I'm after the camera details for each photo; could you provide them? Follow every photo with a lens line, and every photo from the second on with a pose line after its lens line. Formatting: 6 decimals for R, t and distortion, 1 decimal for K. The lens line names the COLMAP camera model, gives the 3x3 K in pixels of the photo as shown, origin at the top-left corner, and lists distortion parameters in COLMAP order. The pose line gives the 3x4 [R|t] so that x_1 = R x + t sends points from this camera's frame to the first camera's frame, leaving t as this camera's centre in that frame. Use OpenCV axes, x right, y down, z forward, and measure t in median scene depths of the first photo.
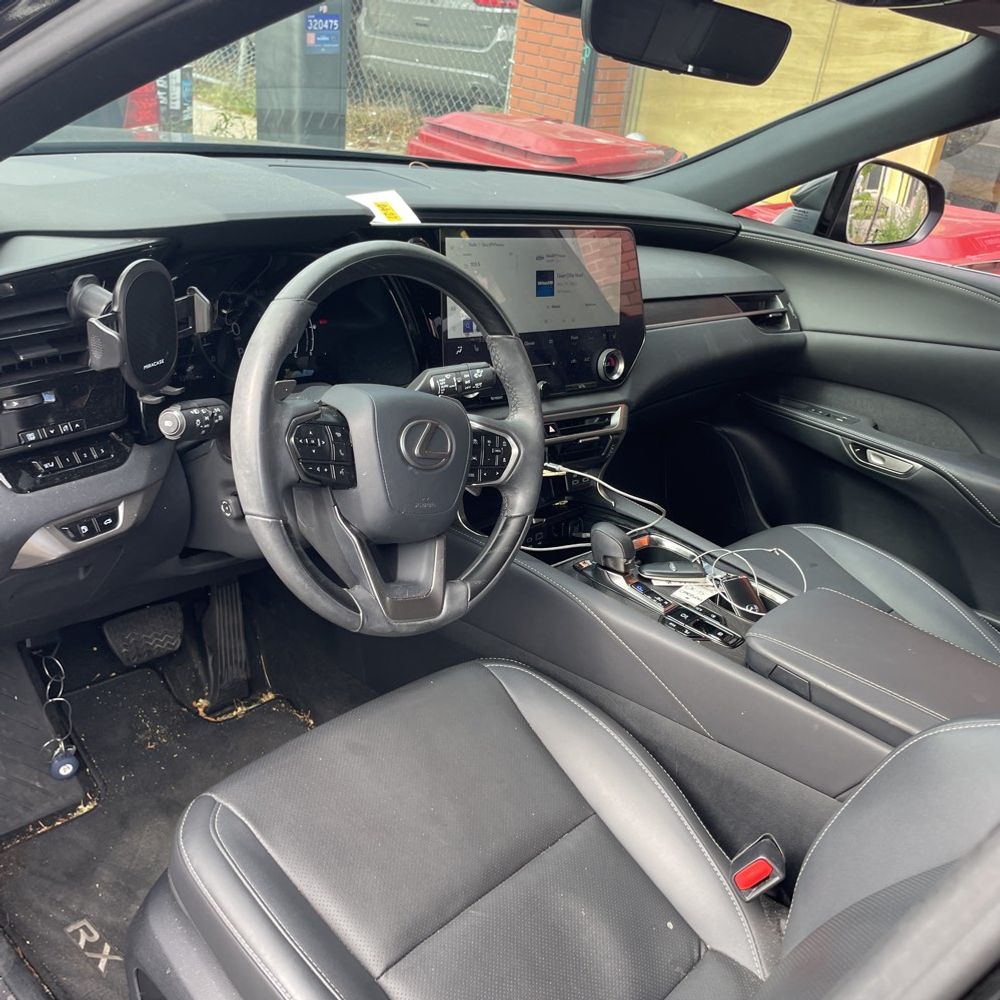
lens RADIAL K [[1031.5, 0, 524.1], [0, 1031.5, 526.3], [0, 0, 1]] dist [0.108333, -0.179168]
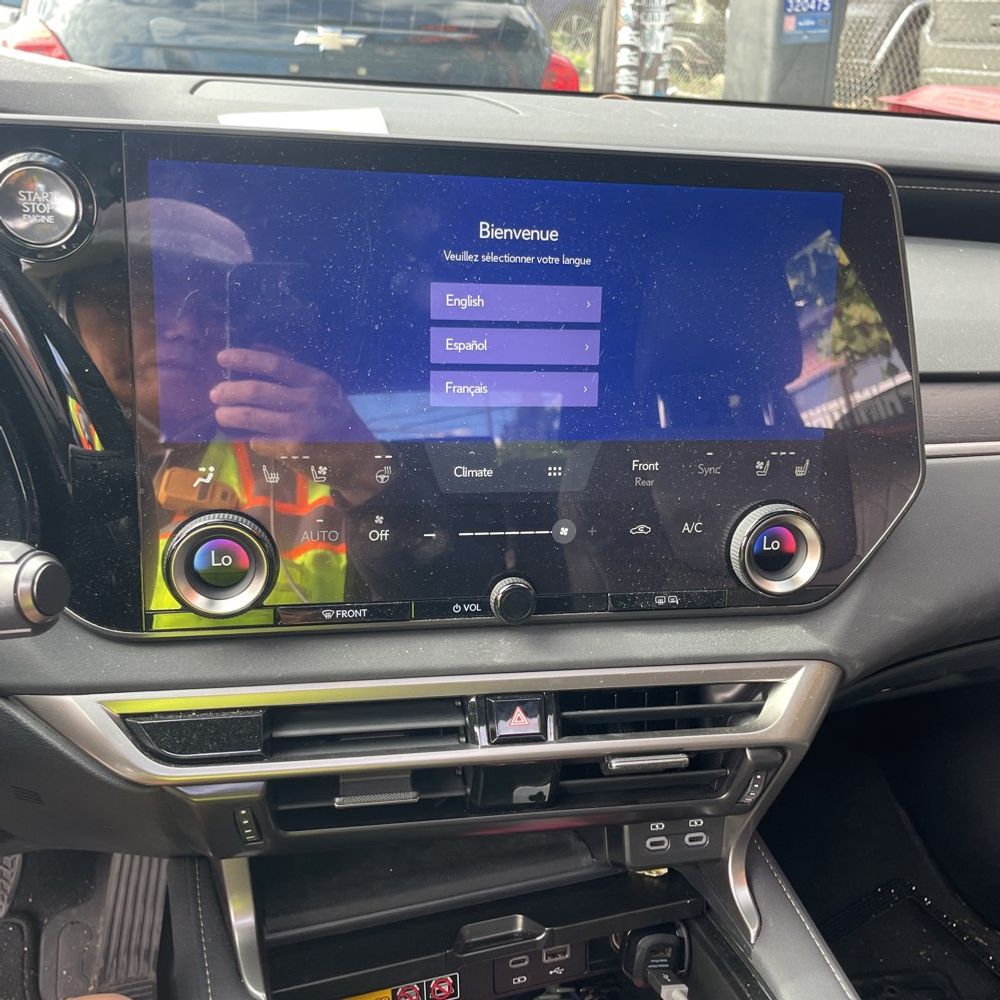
lens RADIAL K [[1031.5, 0, 524.1], [0, 1031.5, 526.3], [0, 0, 1]] dist [0.108333, -0.179168]
pose [[0.859461, 0.135484, -0.492920, 0.160080], [-0.157558, 0.987504, -0.003293, -0.131863], [0.486314, 0.080494, 0.870068, 0.579491]]
